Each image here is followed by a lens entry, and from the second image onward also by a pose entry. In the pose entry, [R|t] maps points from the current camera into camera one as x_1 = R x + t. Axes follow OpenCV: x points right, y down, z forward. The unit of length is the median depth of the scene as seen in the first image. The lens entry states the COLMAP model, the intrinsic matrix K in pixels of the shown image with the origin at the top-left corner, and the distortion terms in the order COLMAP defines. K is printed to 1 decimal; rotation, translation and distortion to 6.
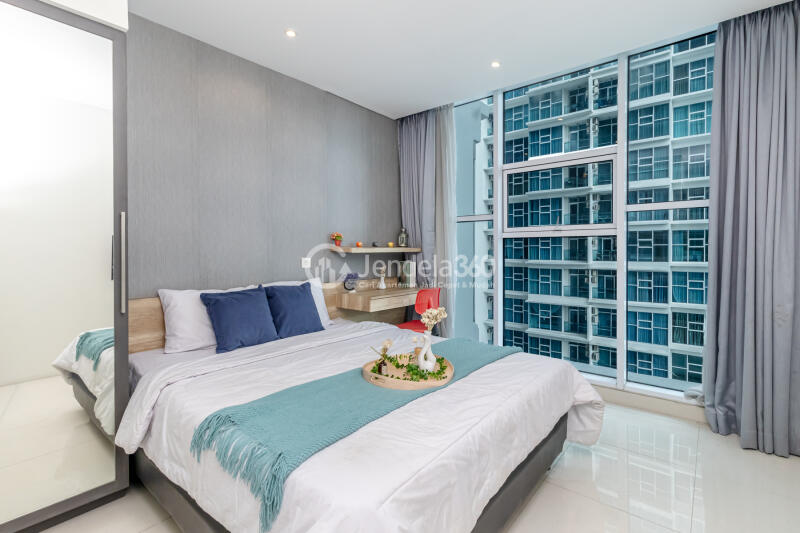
lens RADIAL K [[376.4, 0, 427.0], [0, 376.4, 257.3], [0, 0, 1]] dist [0.006176, 0.000314]
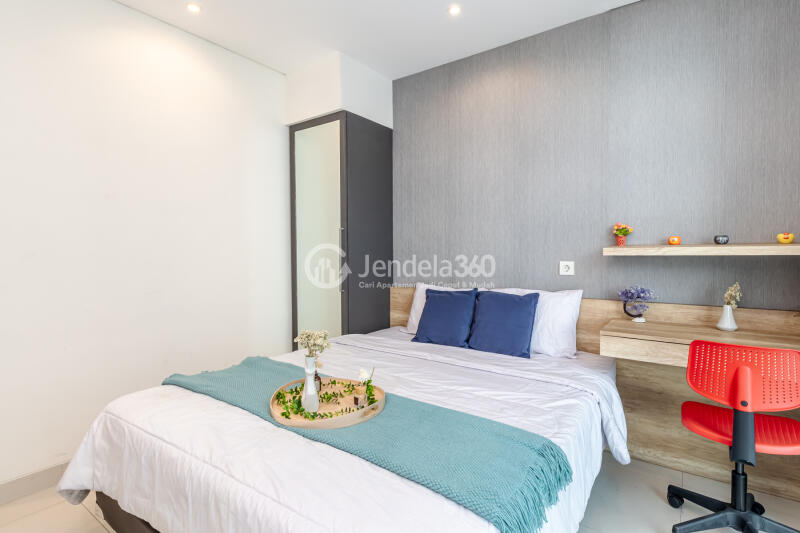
lens RADIAL K [[398.7, 0, 400.3], [0, 398.7, 263.2], [0, 0, 1]] dist [0.001441, 0.000114]
pose [[0.029717, 0.022116, -0.999314, 0.425534], [-0.022482, 0.999517, 0.021451, -0.004385], [0.999305, 0.021829, 0.030200, 0.605864]]
